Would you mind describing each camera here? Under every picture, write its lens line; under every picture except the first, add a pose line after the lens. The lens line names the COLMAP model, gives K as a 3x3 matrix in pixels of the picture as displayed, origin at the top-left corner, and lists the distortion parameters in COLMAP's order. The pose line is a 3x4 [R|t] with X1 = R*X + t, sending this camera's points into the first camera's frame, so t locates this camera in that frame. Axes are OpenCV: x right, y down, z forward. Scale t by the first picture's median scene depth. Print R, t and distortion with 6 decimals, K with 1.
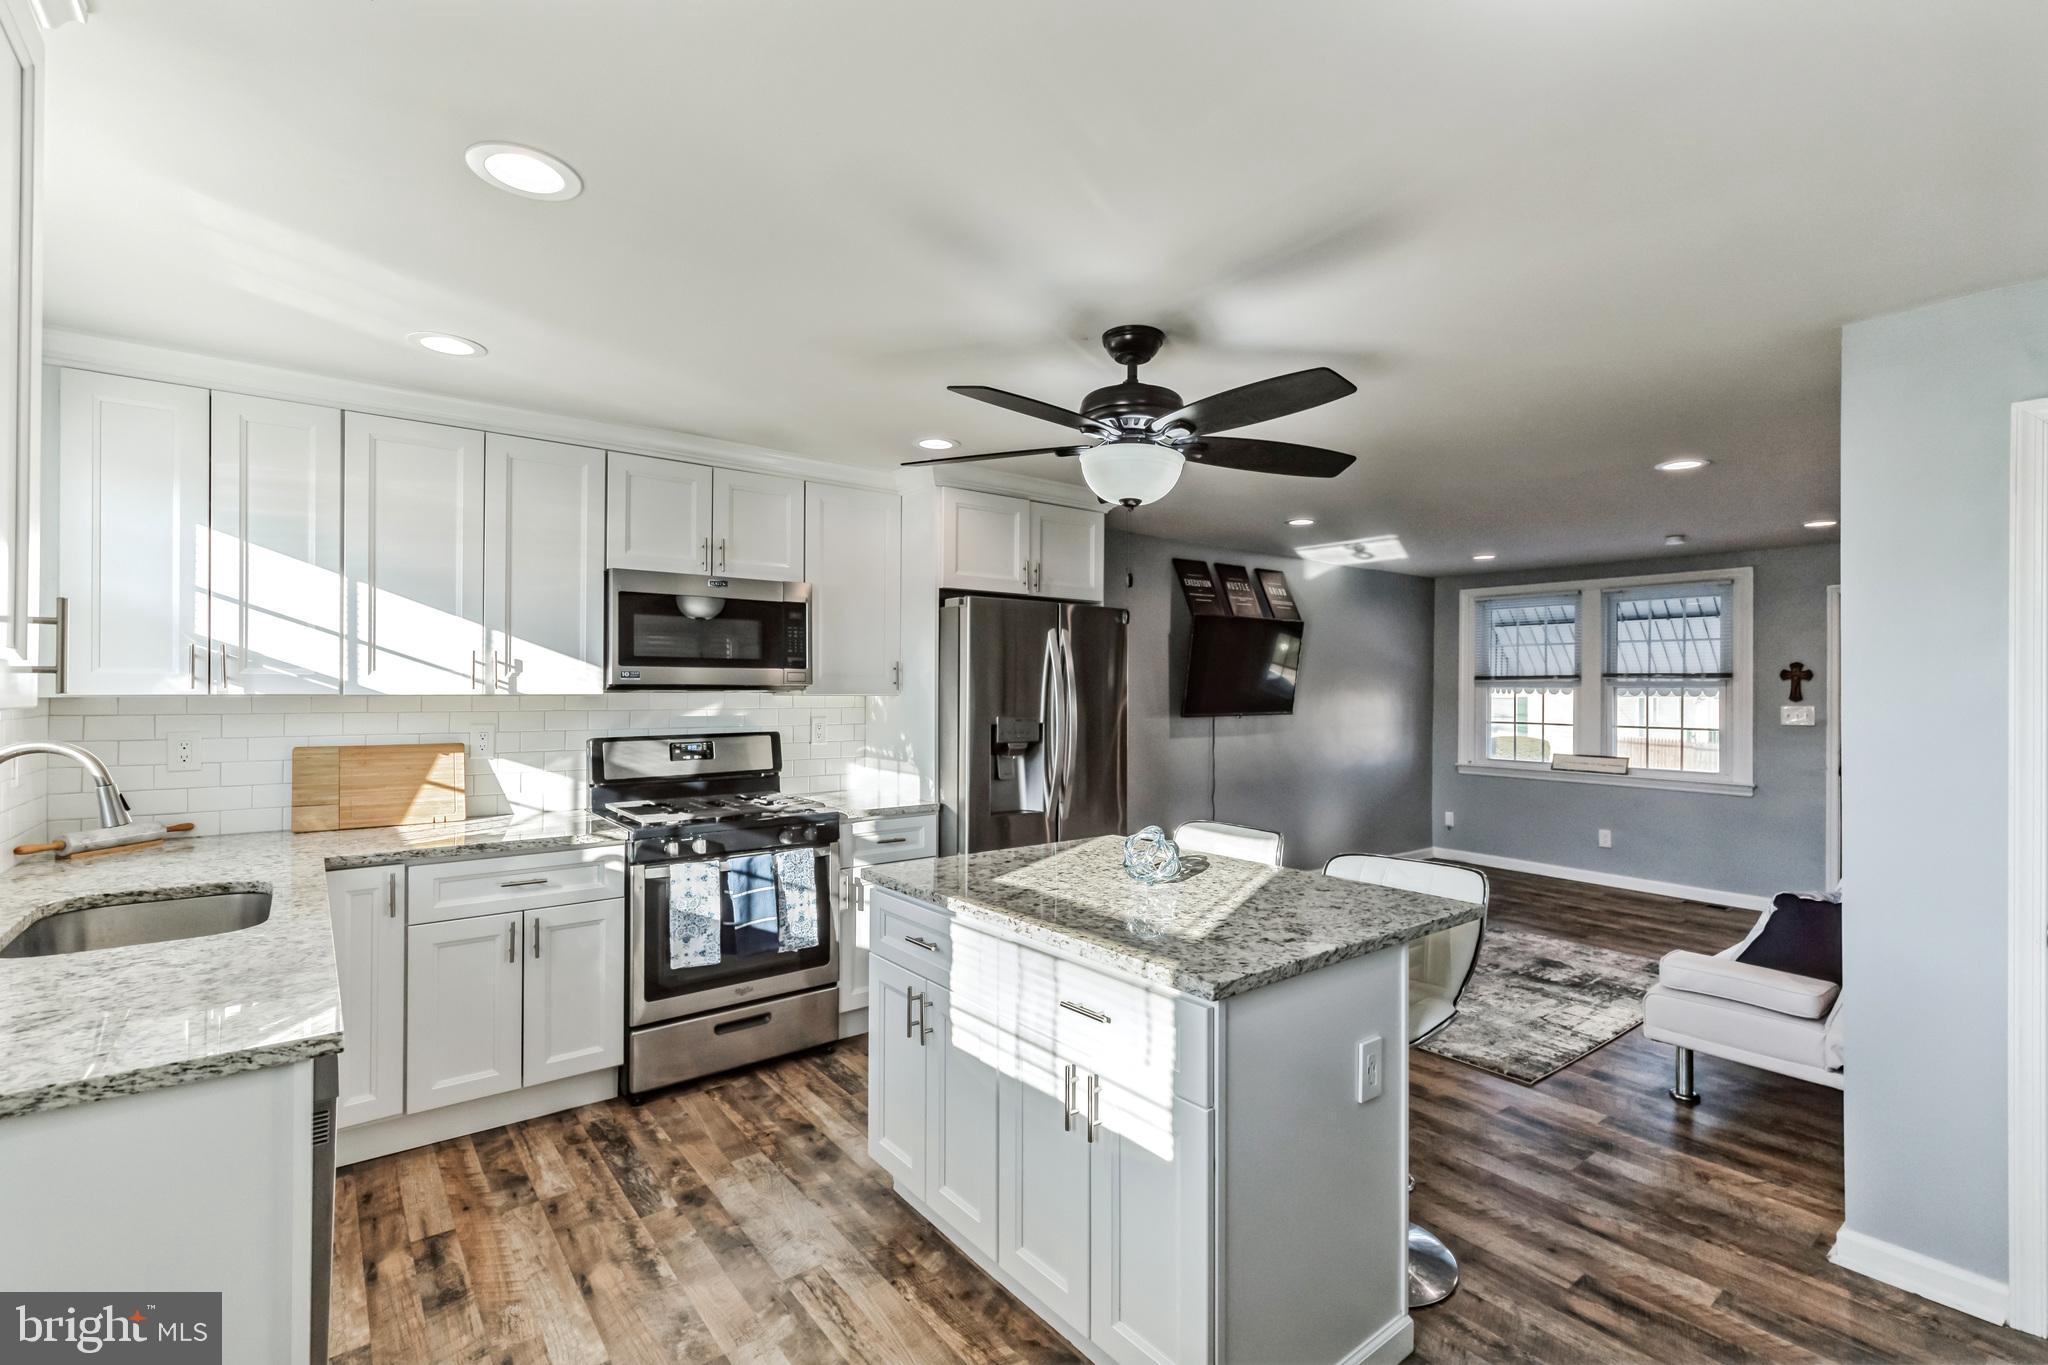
lens RADIAL K [[935.5, 0, 1016.4], [0, 935.5, 682.1], [0, 0, 1]] dist [0.008491, -0.001606]
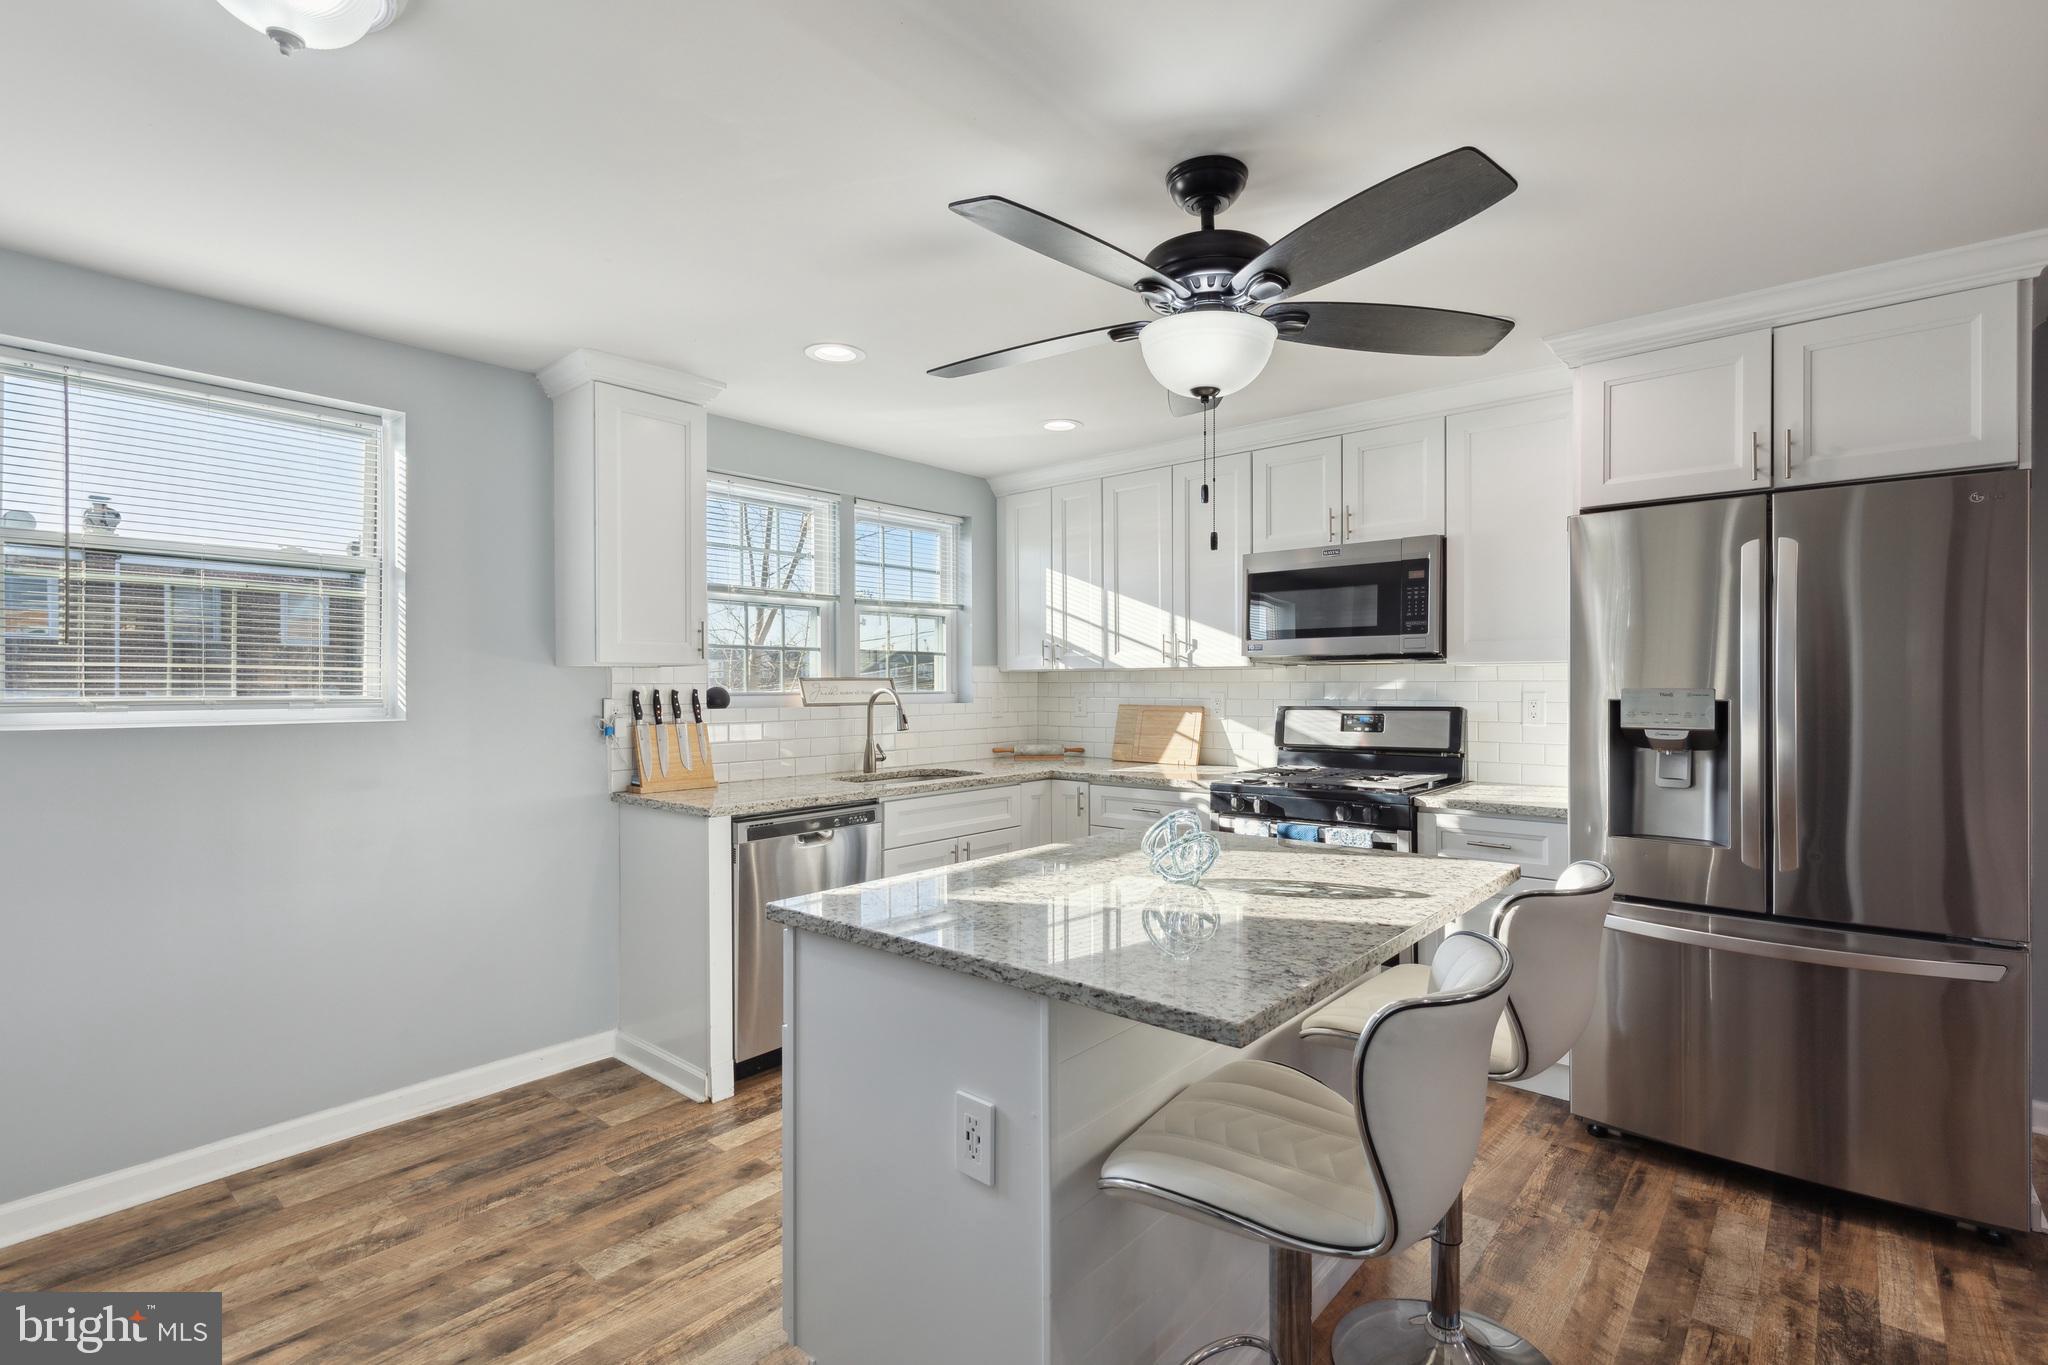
lens RADIAL K [[935.5, 0, 1027.9], [0, 935.5, 685.6], [0, 0, 1]] dist [0.008491, -0.001606]
pose [[0.186646, -0.003575, -0.982421, 0.660584], [0.008085, 0.999965, -0.002103, 0.039565], [0.982394, -0.007551, 0.186668, 0.547734]]
